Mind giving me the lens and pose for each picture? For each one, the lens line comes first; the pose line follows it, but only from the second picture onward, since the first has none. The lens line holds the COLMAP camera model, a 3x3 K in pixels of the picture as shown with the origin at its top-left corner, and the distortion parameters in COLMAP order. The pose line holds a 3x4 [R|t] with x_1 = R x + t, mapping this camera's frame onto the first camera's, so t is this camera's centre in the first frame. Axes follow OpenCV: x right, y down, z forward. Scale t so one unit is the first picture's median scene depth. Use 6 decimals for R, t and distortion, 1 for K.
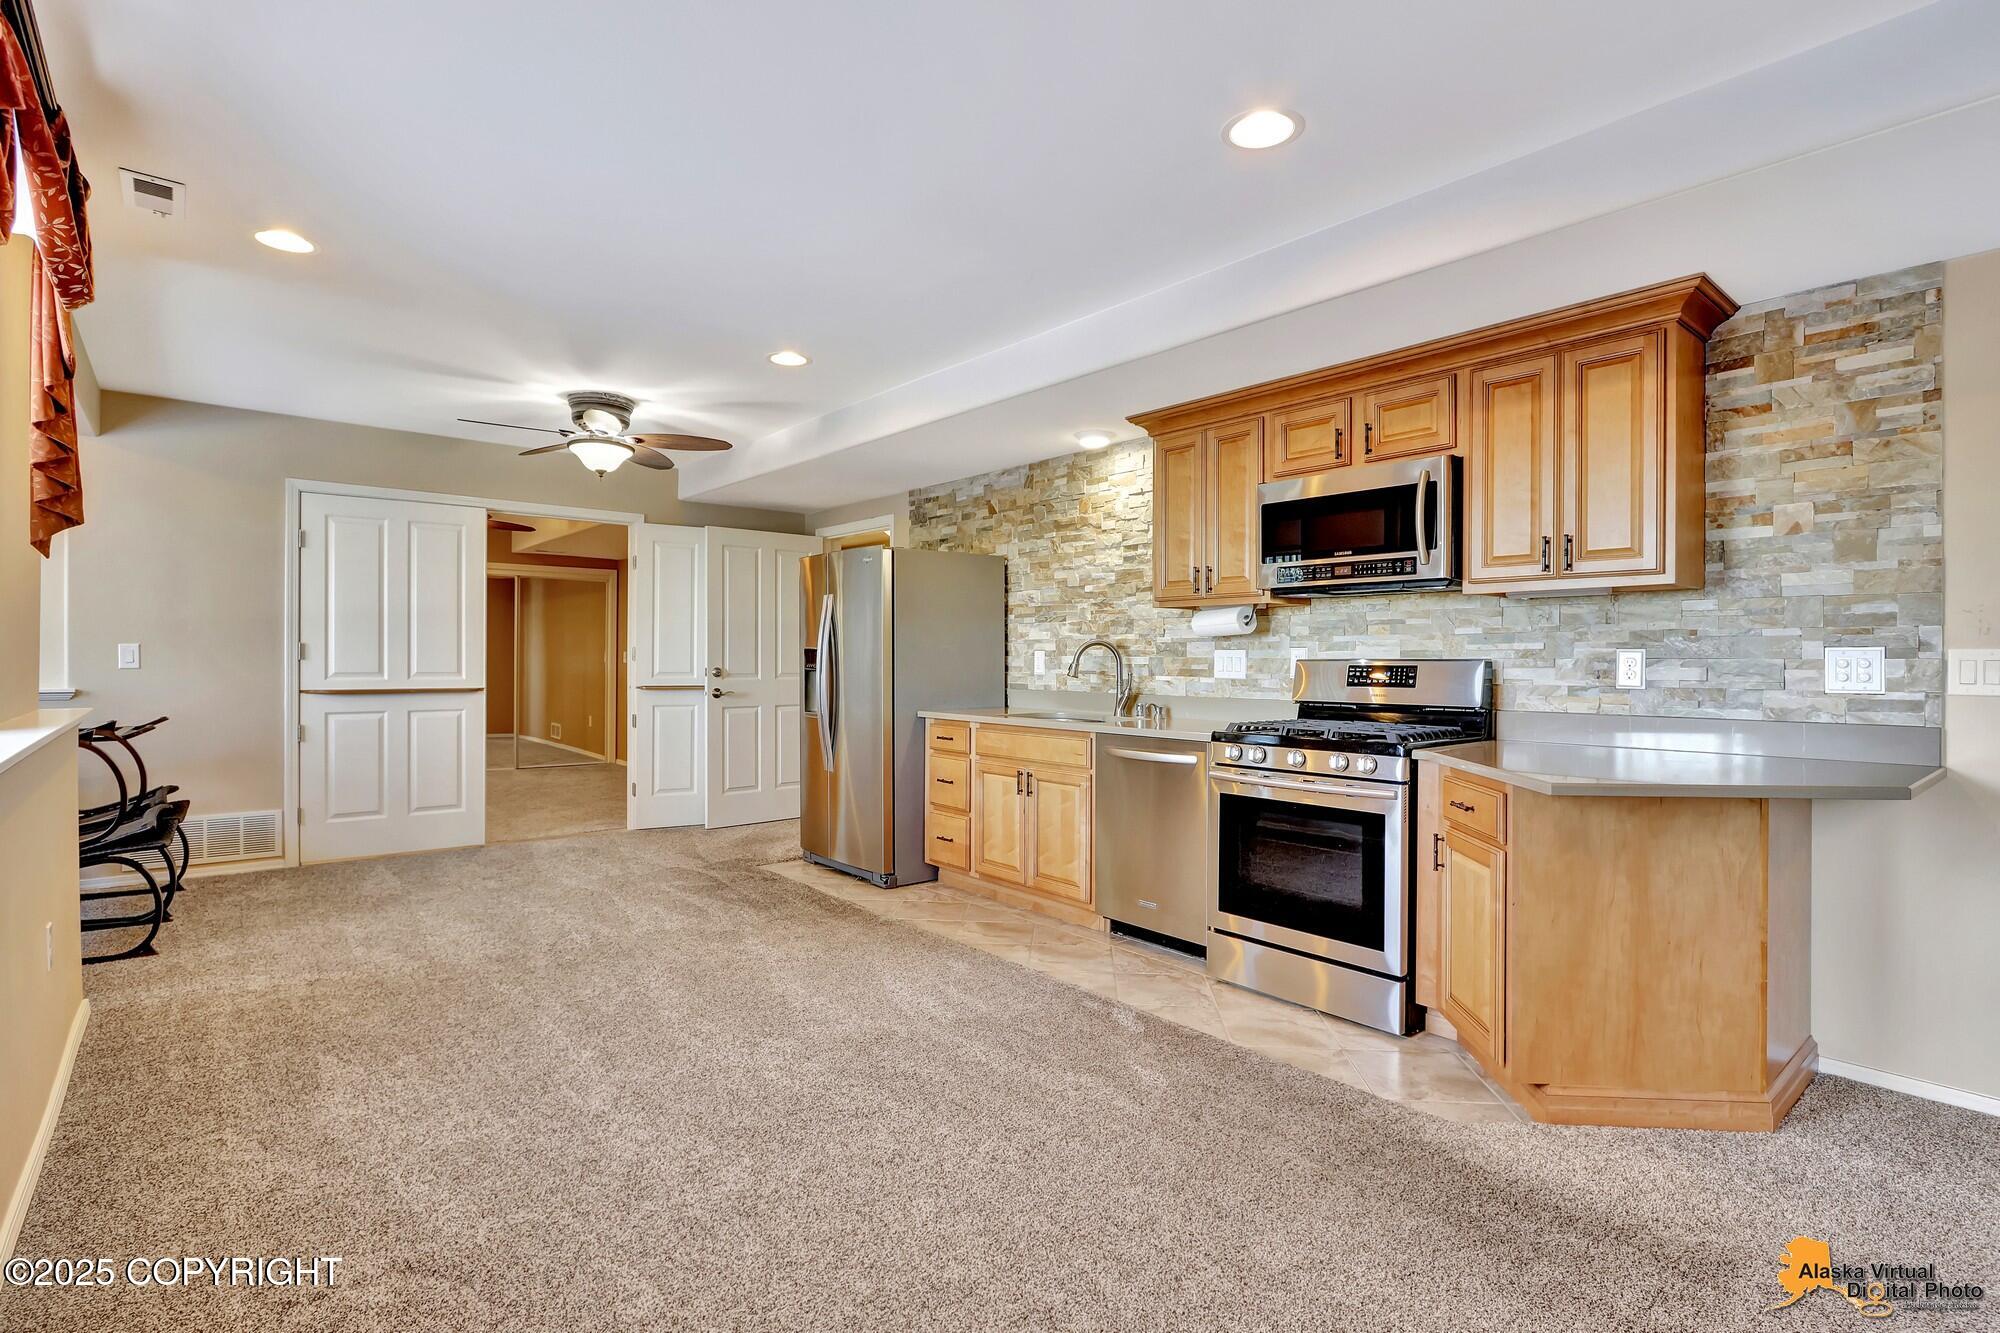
lens RADIAL K [[945.4, 0, 997.0], [0, 945.4, 667.1], [0, 0, 1]] dist [-0.019671, -0.000061]
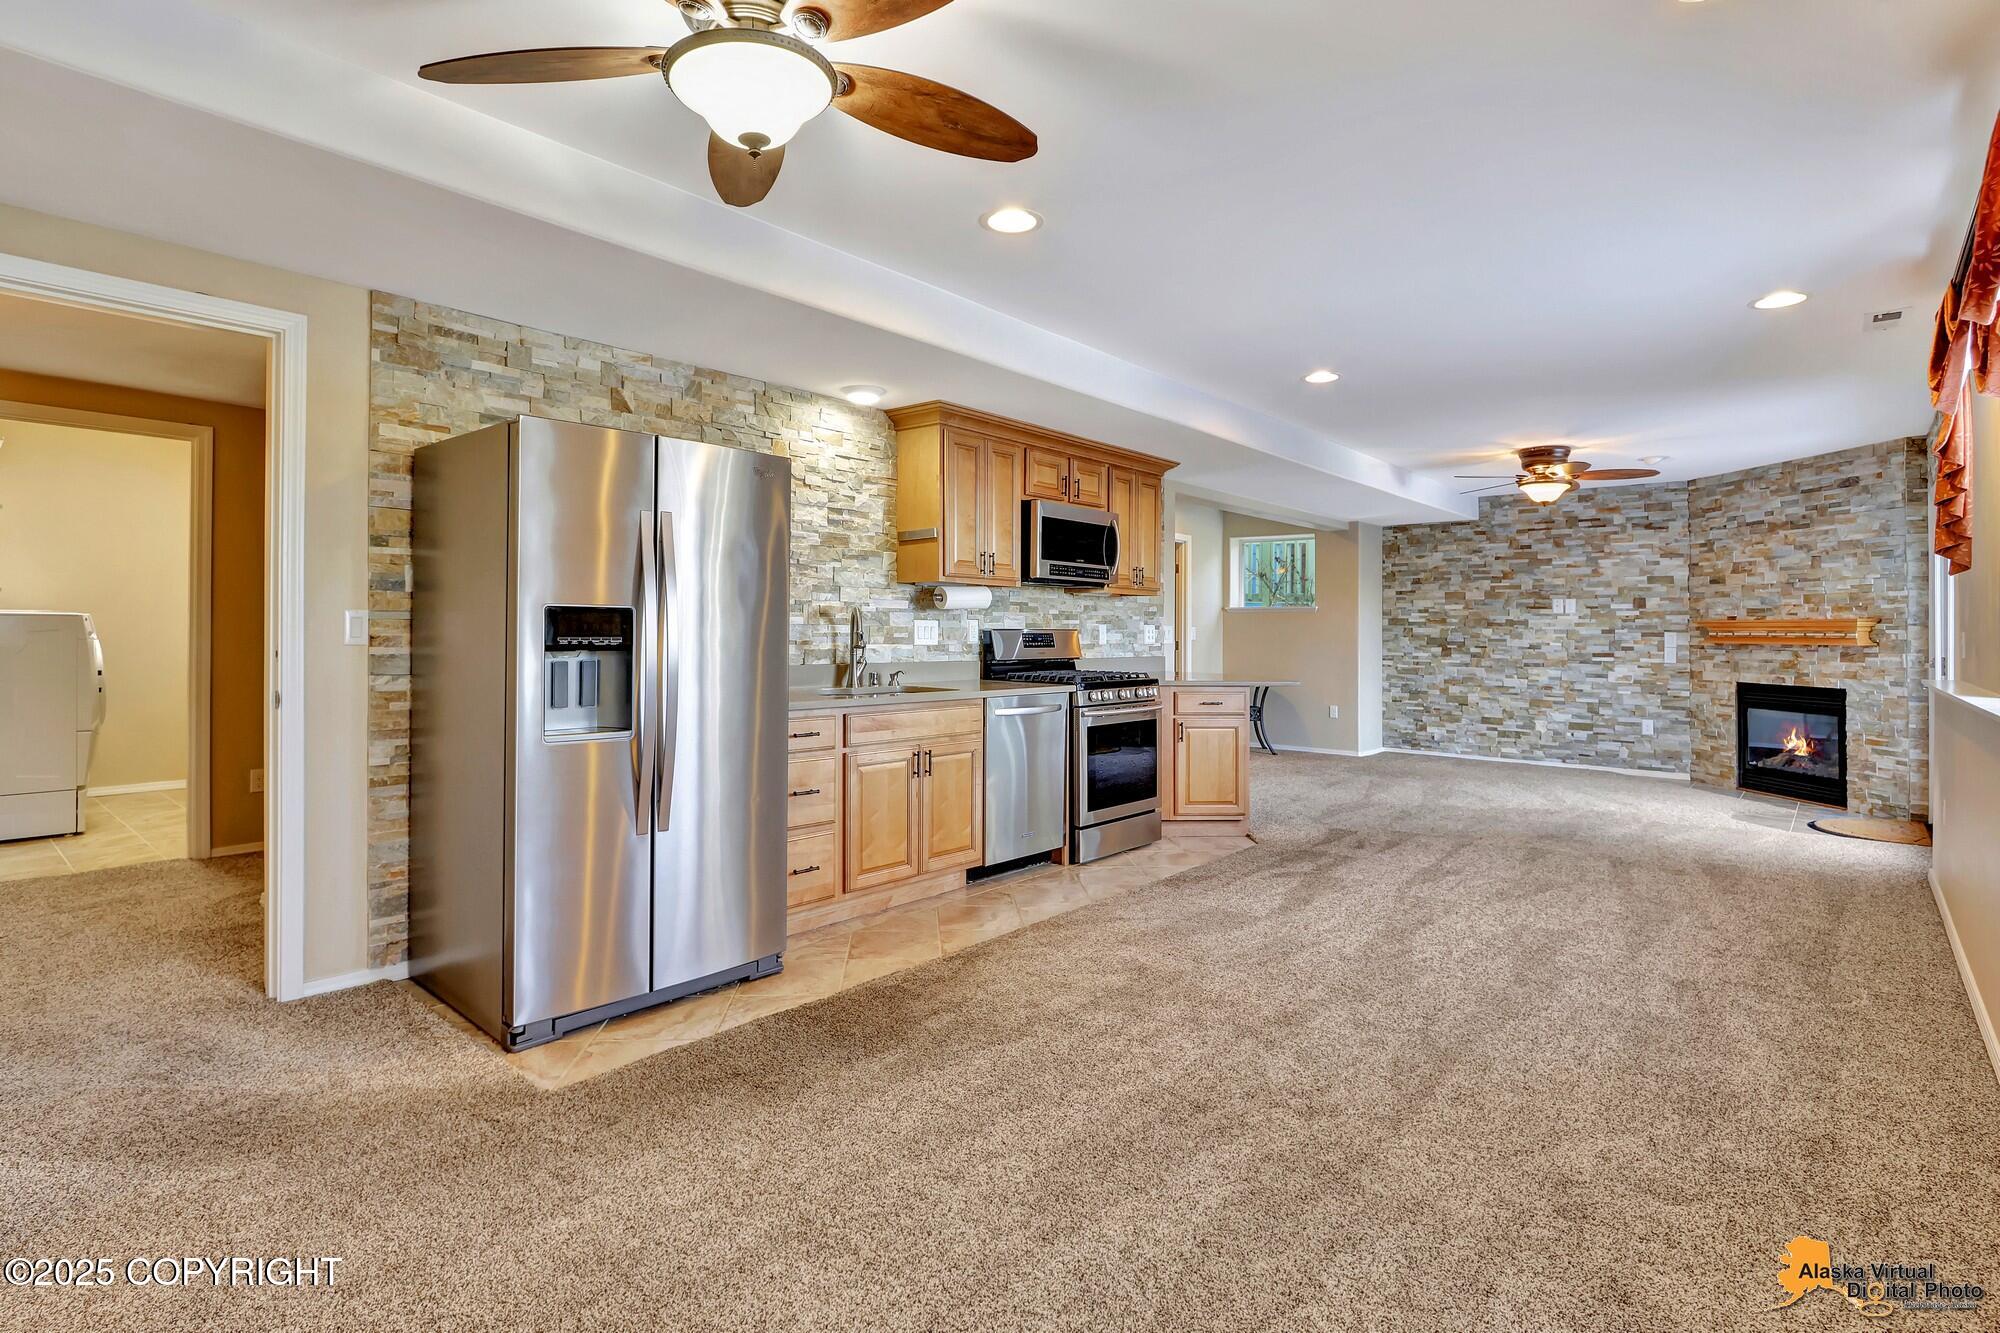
lens RADIAL K [[945.4, 0, 967.5], [0, 945.4, 620.5], [0, 0, 1]] dist [-0.019671, -0.000061]
pose [[-0.110880, 0.002658, 0.993830, -0.873074], [-0.003936, 0.999987, -0.003114, -0.013799], [-0.993826, -0.004257, -0.110868, 1.032455]]
